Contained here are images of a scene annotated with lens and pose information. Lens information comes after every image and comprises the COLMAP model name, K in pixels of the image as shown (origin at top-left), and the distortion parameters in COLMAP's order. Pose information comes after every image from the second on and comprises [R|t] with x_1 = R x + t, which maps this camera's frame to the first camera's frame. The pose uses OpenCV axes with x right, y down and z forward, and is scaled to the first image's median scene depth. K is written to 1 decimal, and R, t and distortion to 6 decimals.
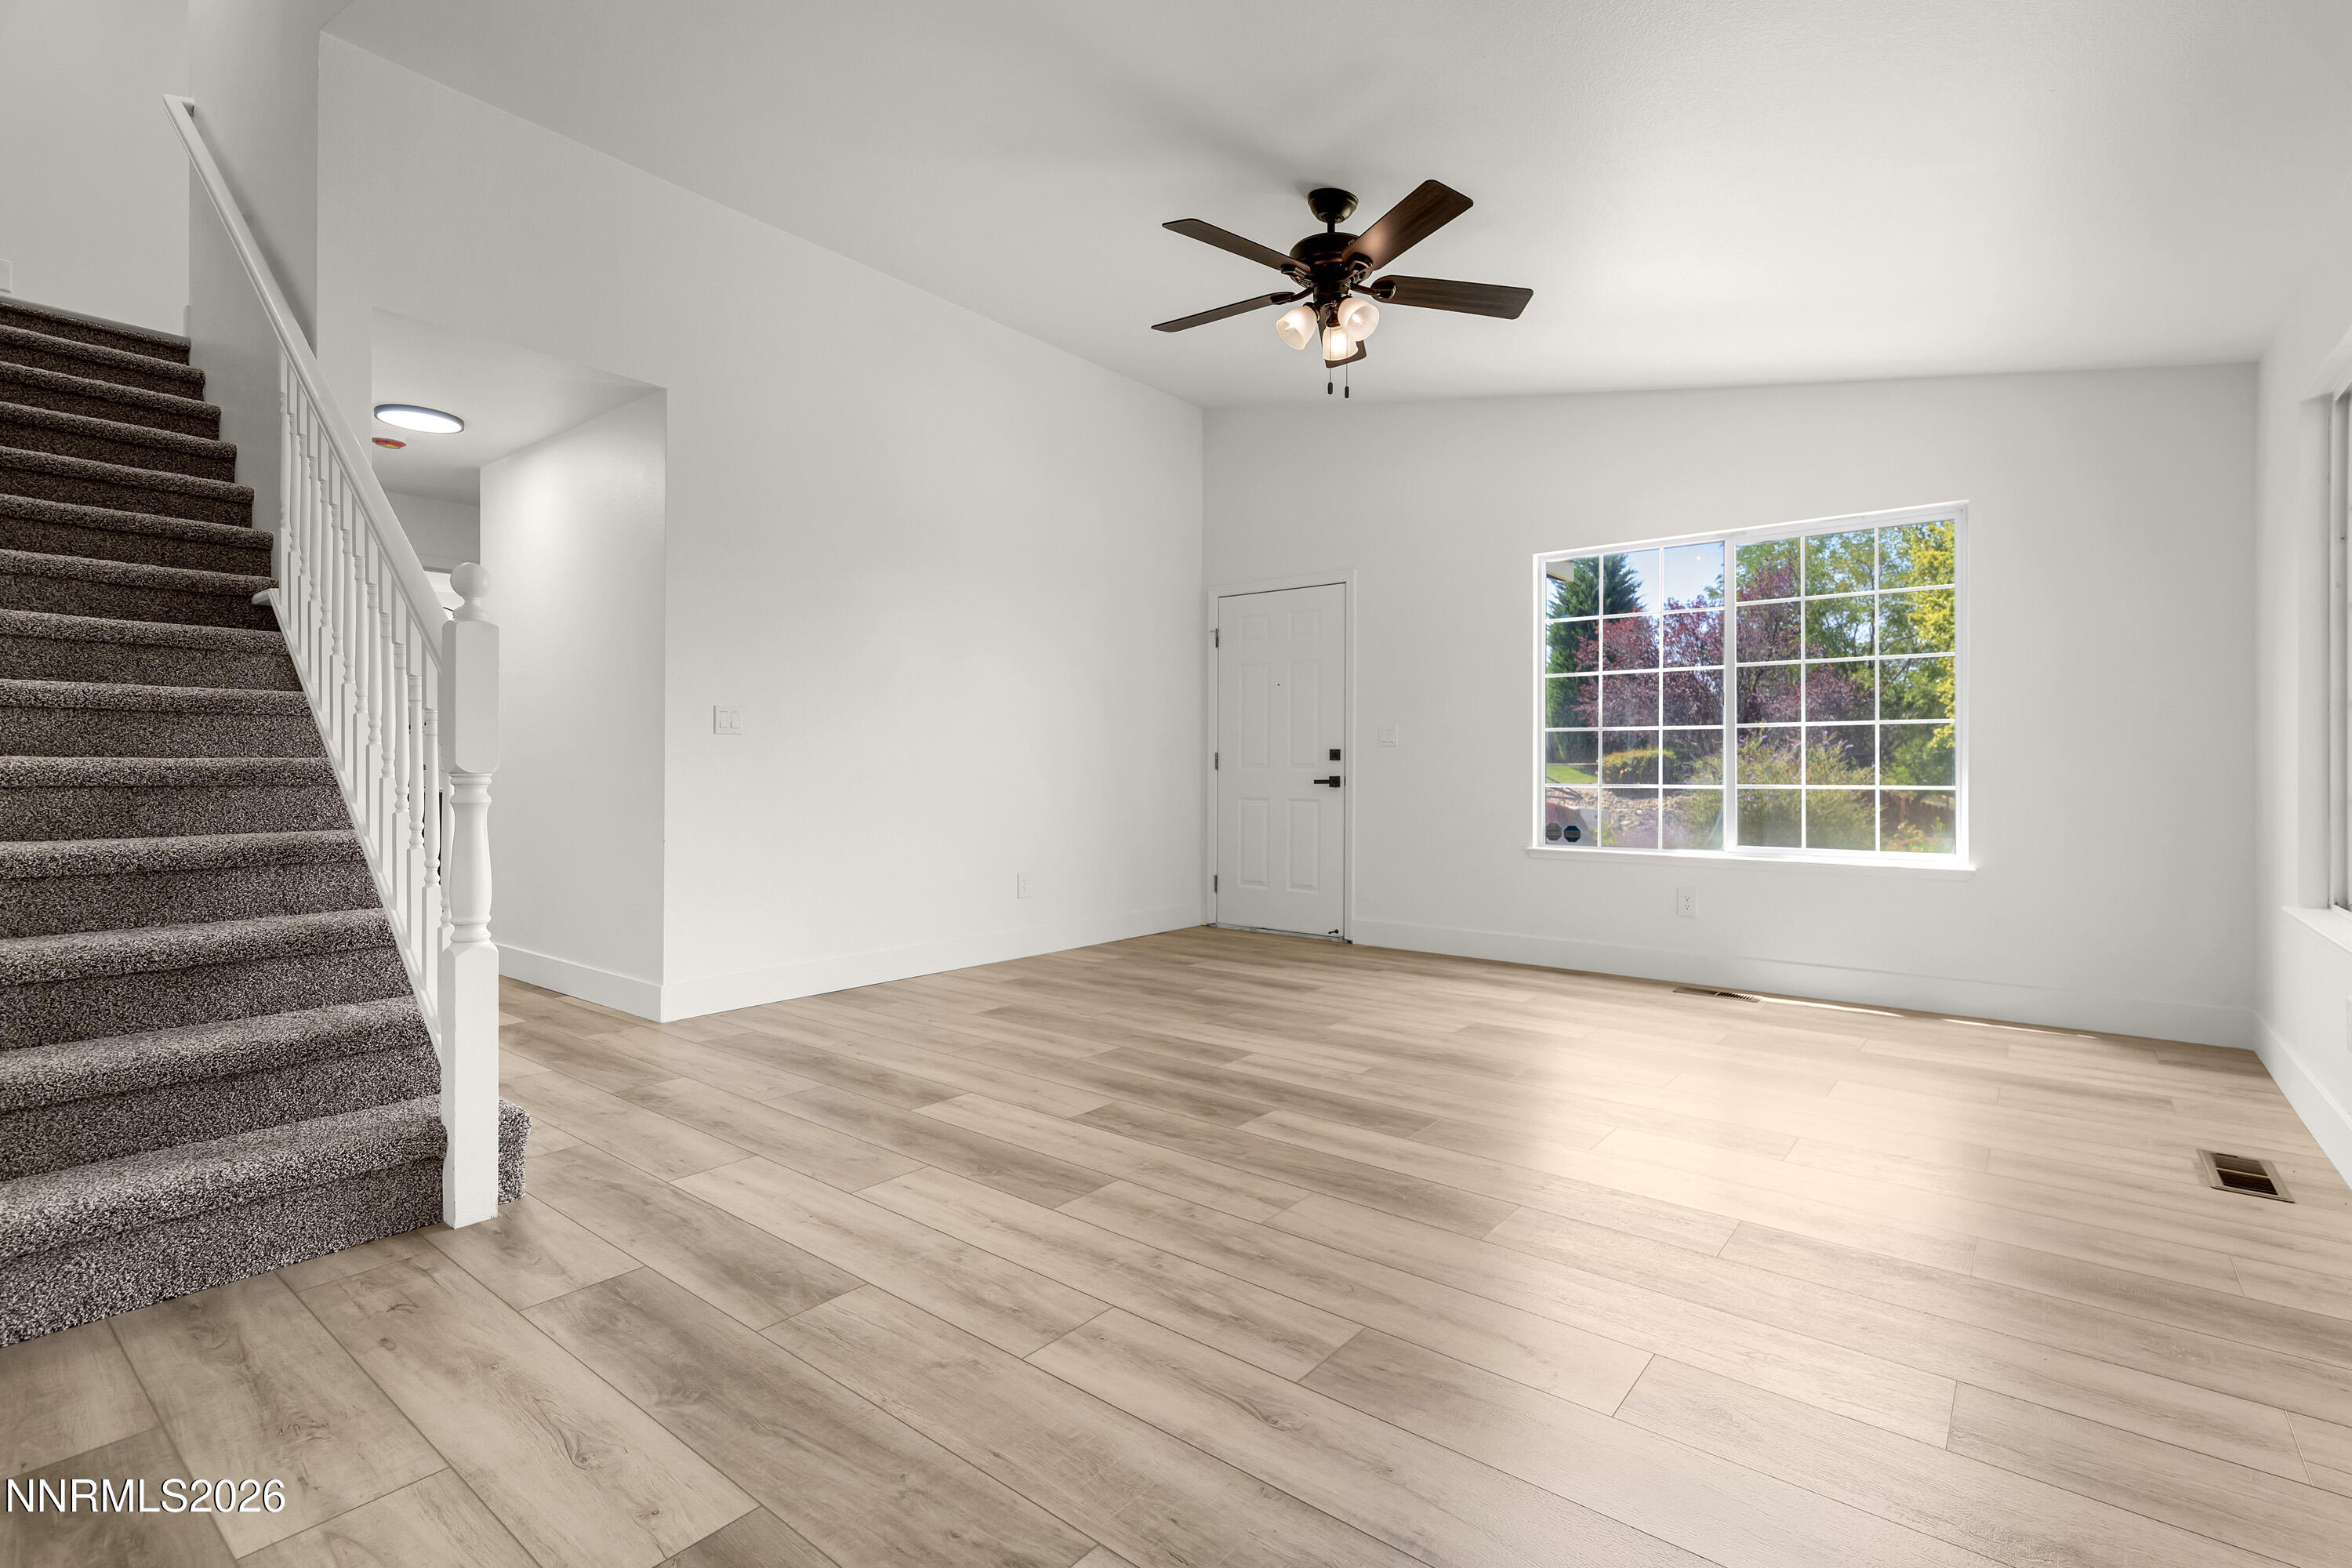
lens RADIAL K [[1110.0, 0, 1175.2], [0, 1110.0, 767.7], [0, 0, 1]] dist [0.007235, 0.000813]
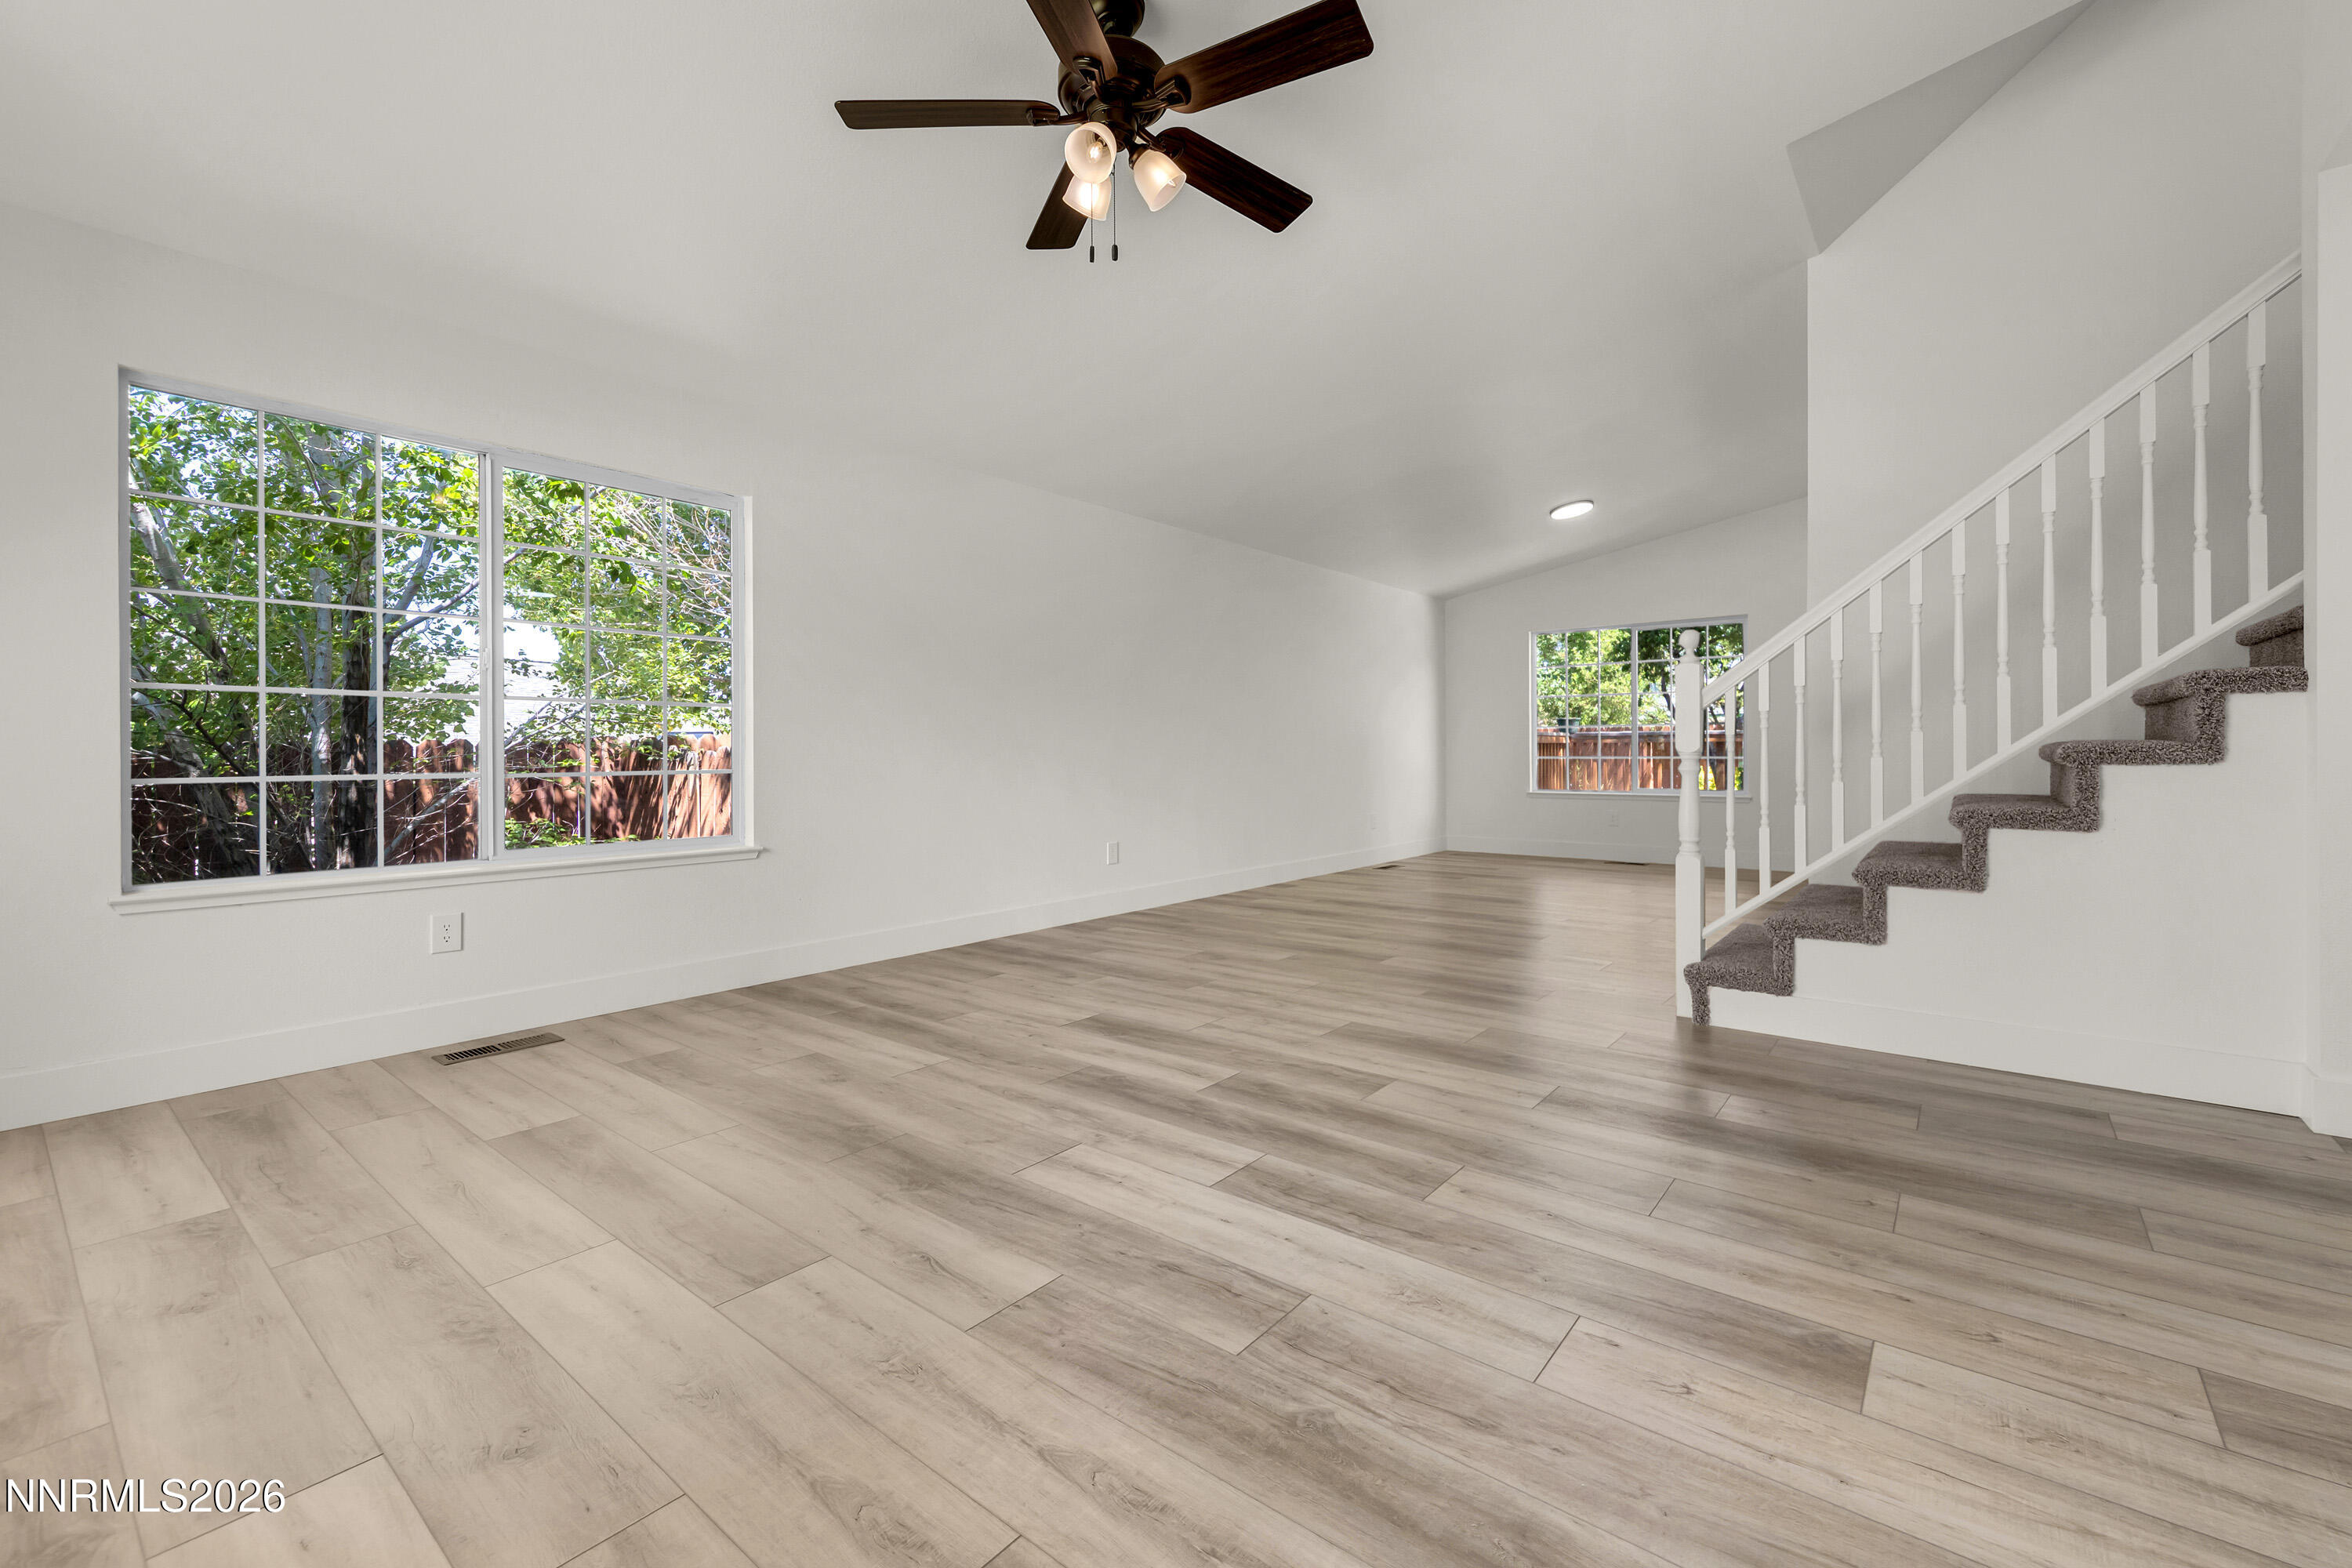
lens RADIAL K [[980.9, 0, 1175.4], [0, 980.9, 769.0], [0, 0, 1]] dist [0.003770, -0.000594]
pose [[-0.999895, -0.000599, 0.014484, 0.088861], [-0.000215, 0.999649, 0.026510, -0.003915], [-0.014495, 0.026504, -0.999544, 1.678442]]
